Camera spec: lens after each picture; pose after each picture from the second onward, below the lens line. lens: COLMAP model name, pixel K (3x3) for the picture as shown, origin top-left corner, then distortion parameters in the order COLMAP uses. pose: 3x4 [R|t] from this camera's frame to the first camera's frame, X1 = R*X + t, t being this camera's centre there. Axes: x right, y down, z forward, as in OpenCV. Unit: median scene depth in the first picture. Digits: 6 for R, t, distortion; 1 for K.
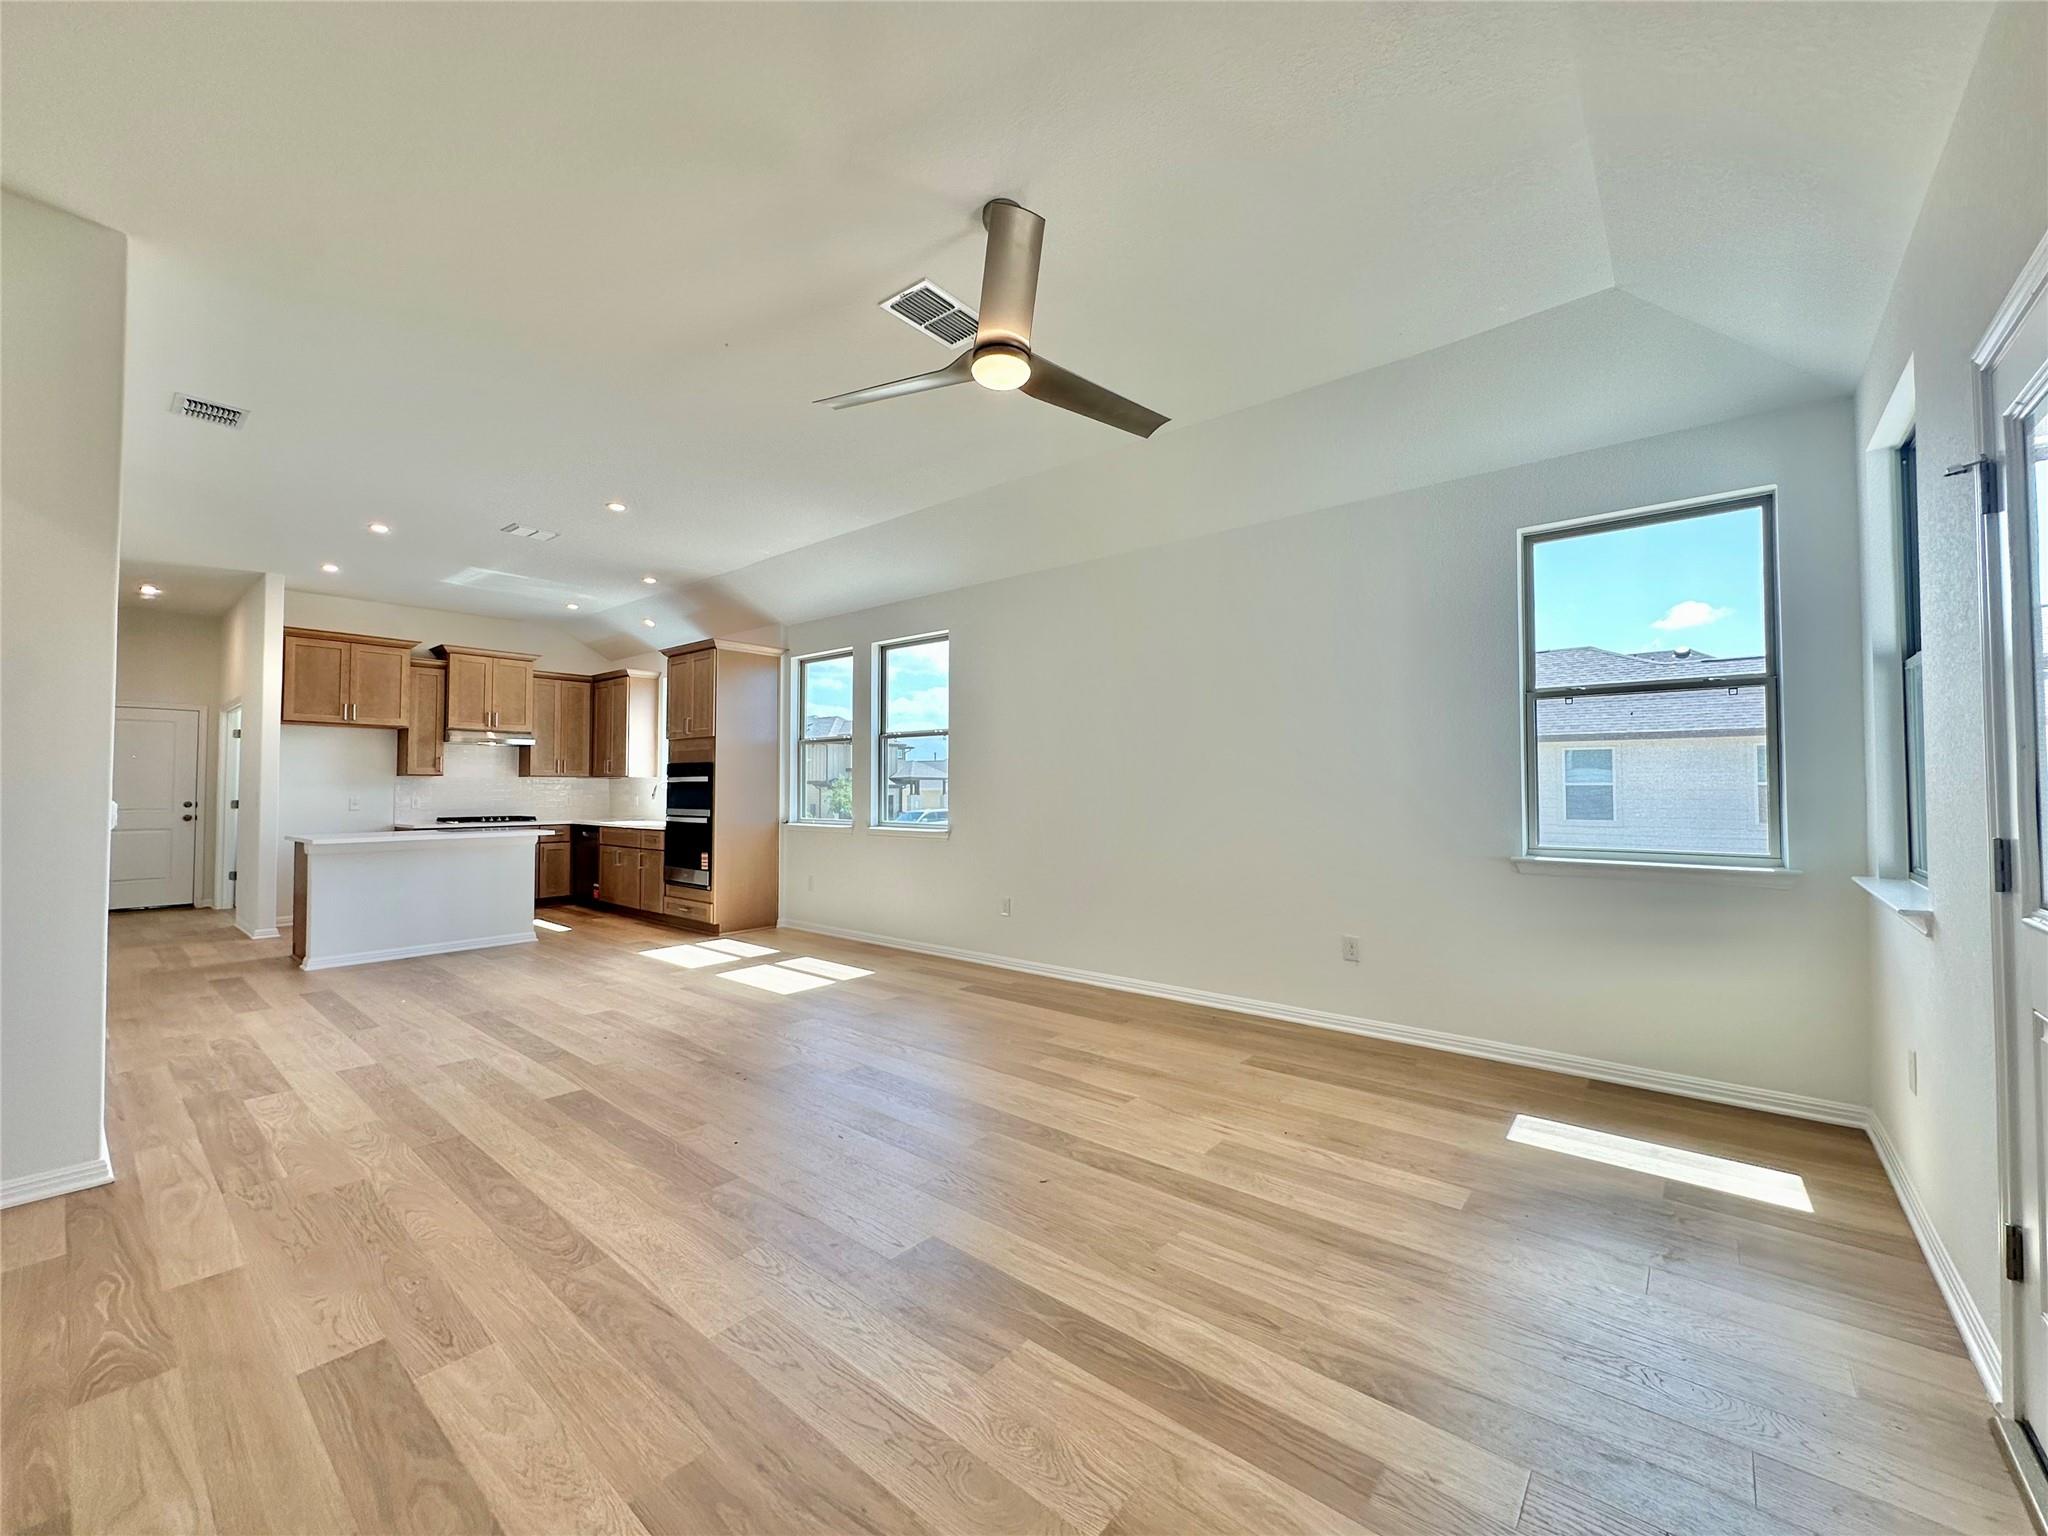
lens RADIAL K [[791.9, 0, 1024.0], [0, 791.9, 768.0], [0, 0, 1]] dist [-0.011124, 0.000177]
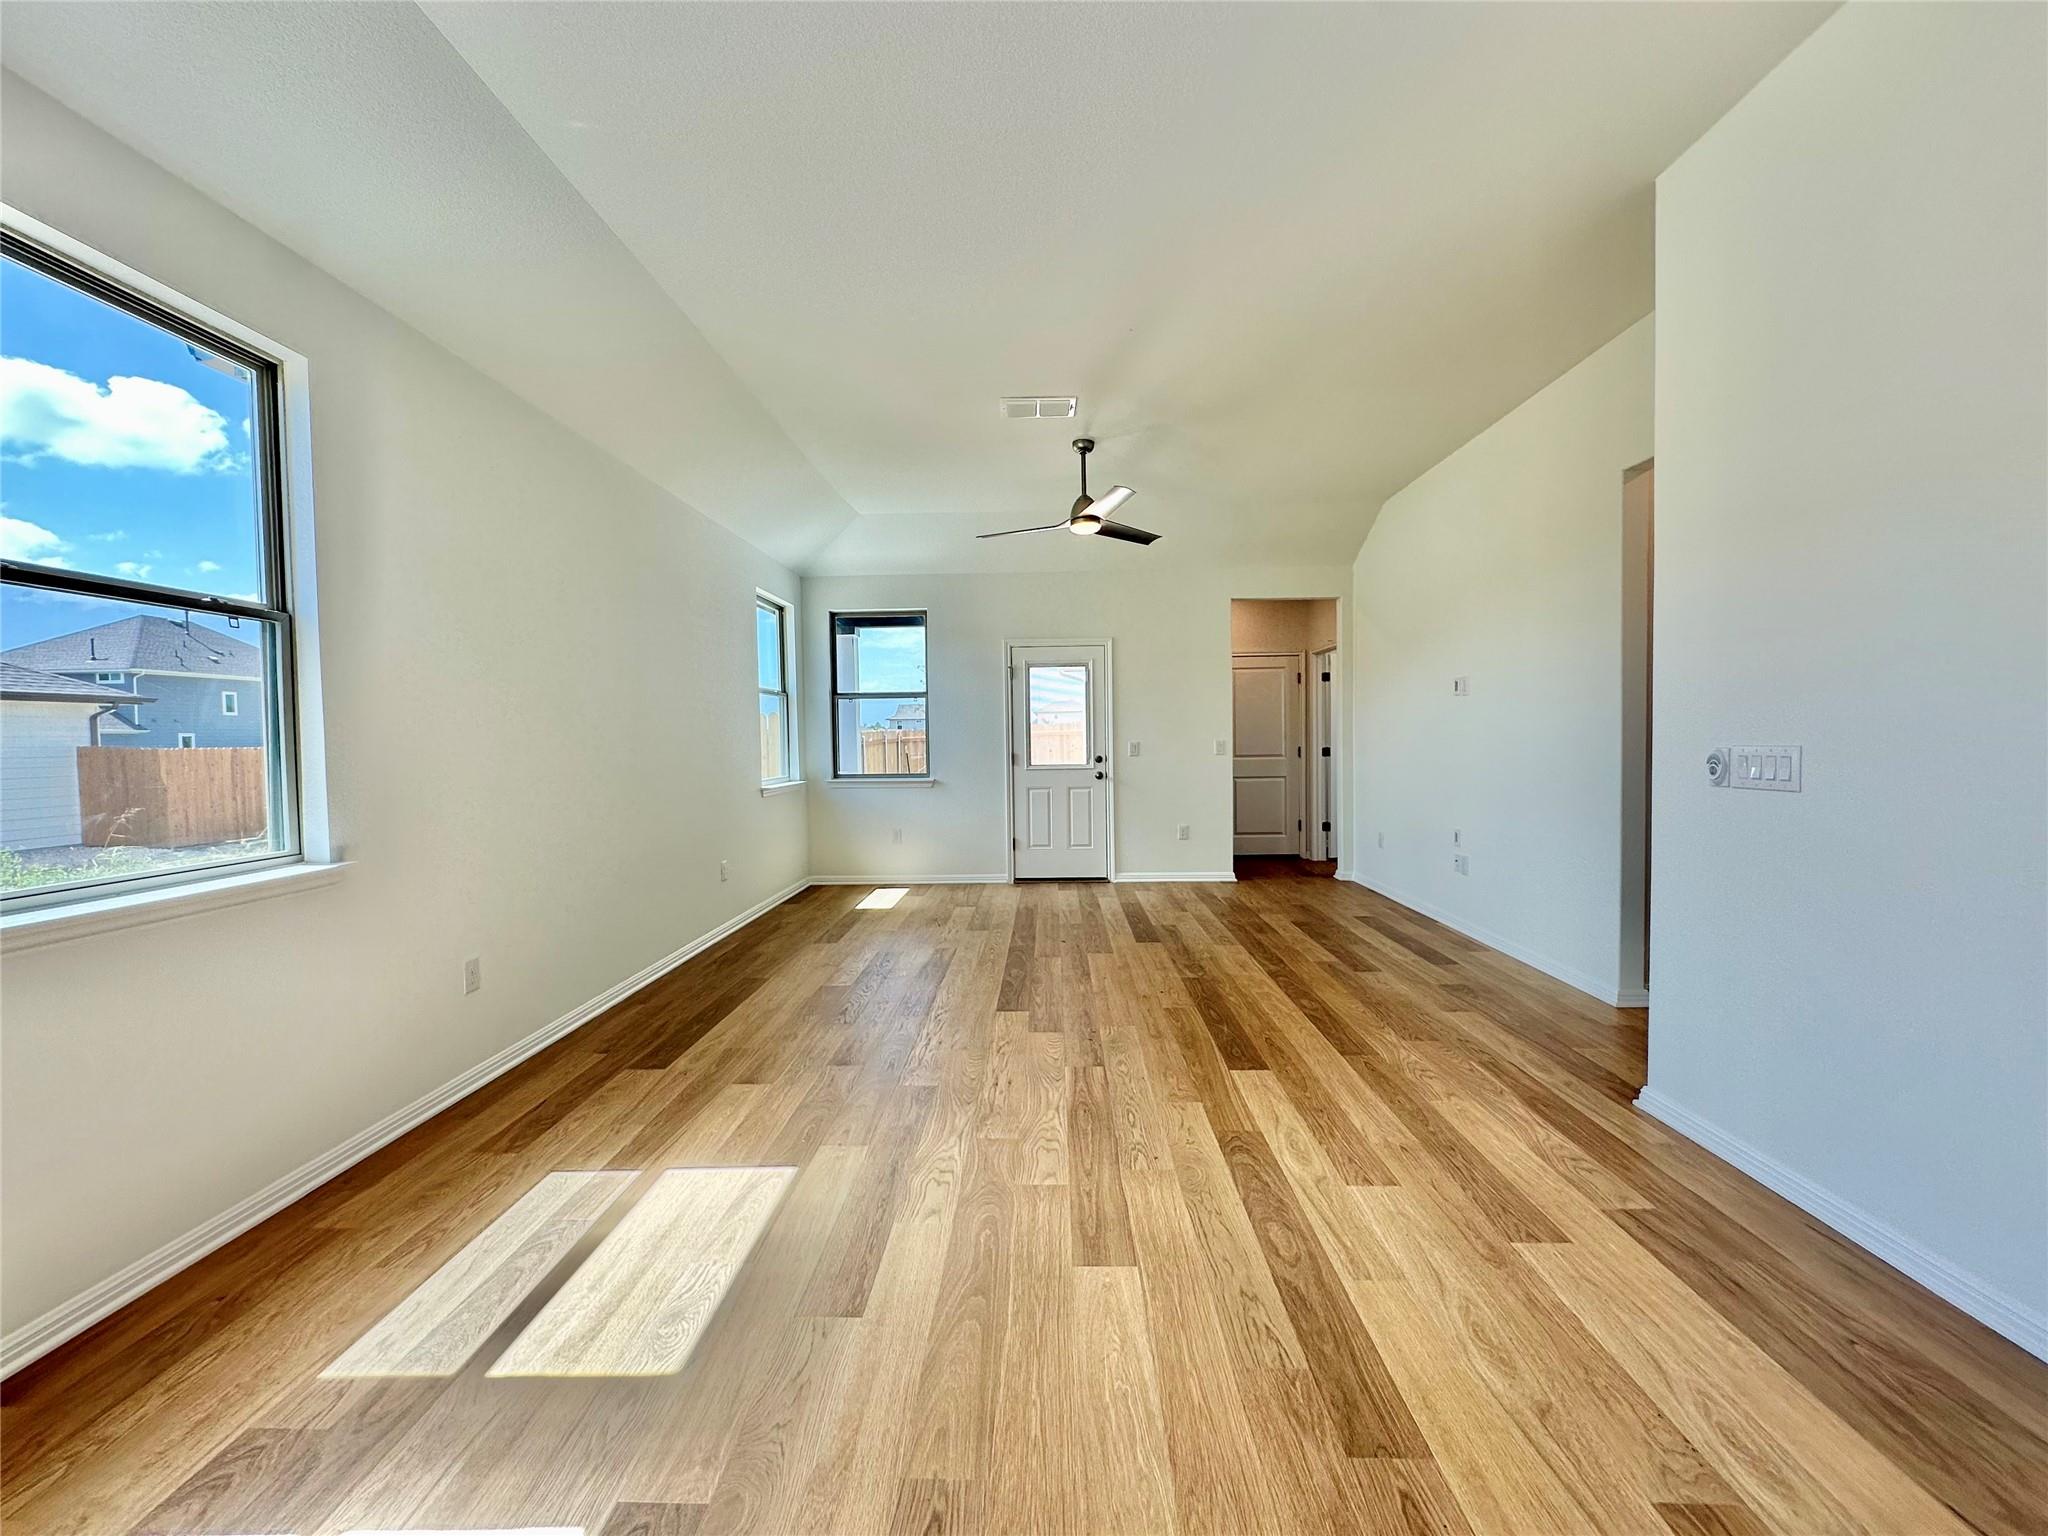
lens RADIAL K [[815.9, 0, 1020.2], [0, 815.9, 763.4], [0, 0, 1]] dist [-0.001369, 0.000179]
pose [[-0.600221, -0.015464, 0.799684, -0.559931], [-0.003896, 0.999858, 0.016411, 0.017640], [-0.799824, 0.006735, -0.600196, 0.846190]]
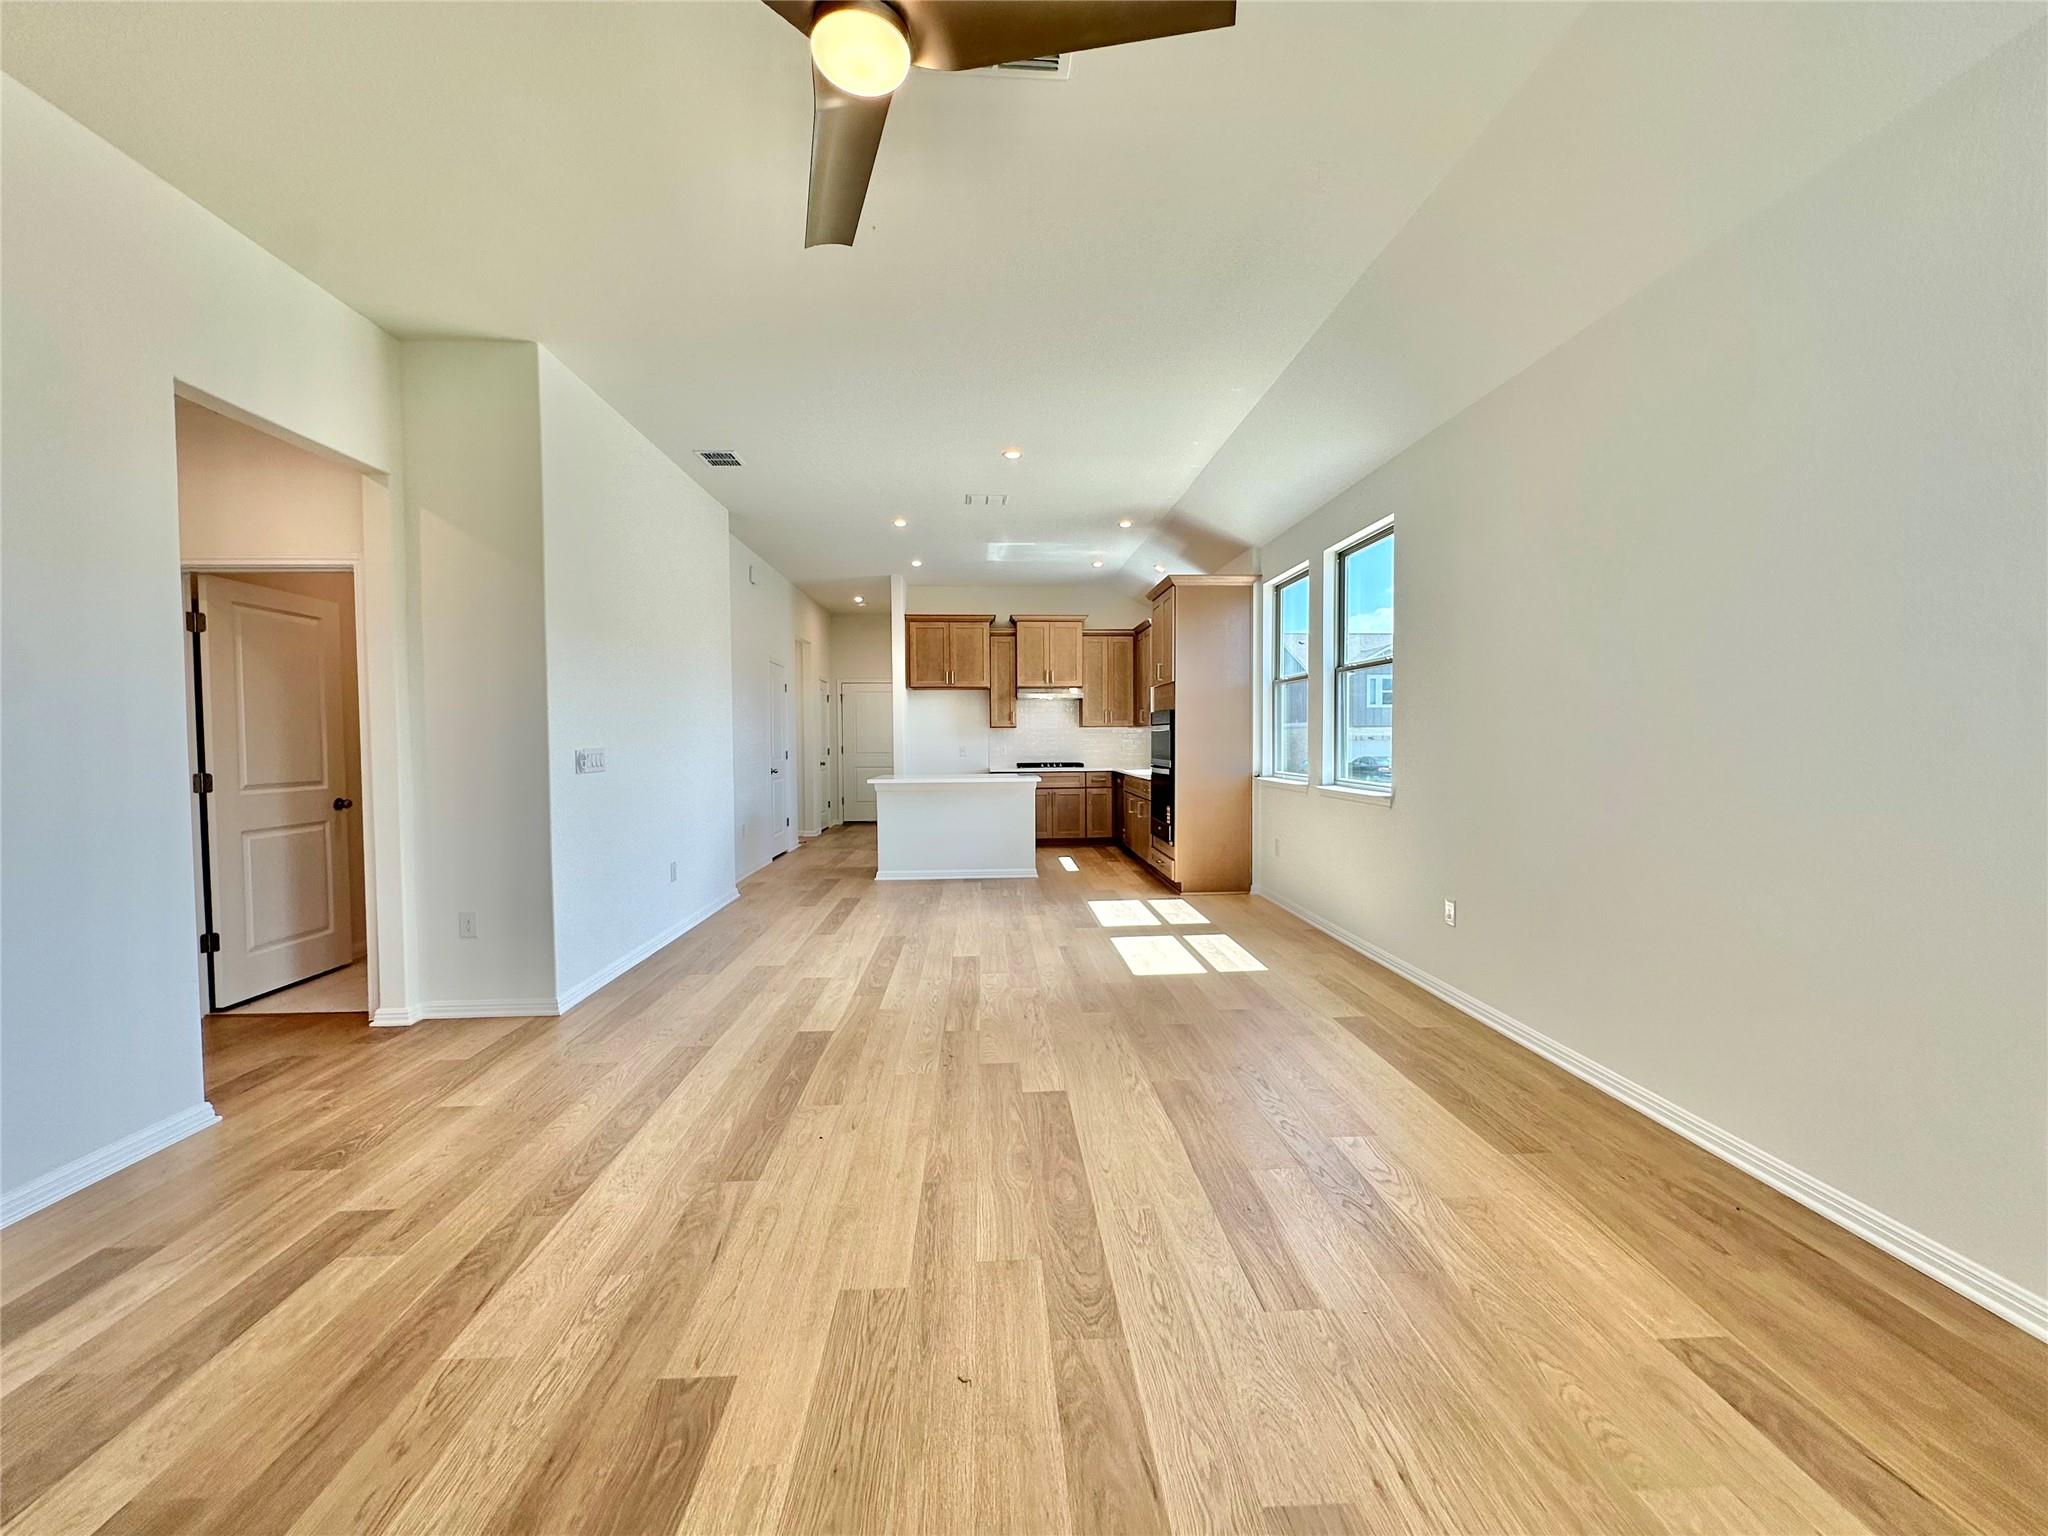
lens RADIAL K [[802.8, 0, 1048.8], [0, 802.8, 768.2], [0, 0, 1]] dist [-0.010221, 0.000014]
pose [[0.692522, 0.023674, -0.721009, 0.187266], [0.025027, 0.998071, 0.056810, 0.004431], [0.720963, -0.057387, 0.690593, 0.237587]]
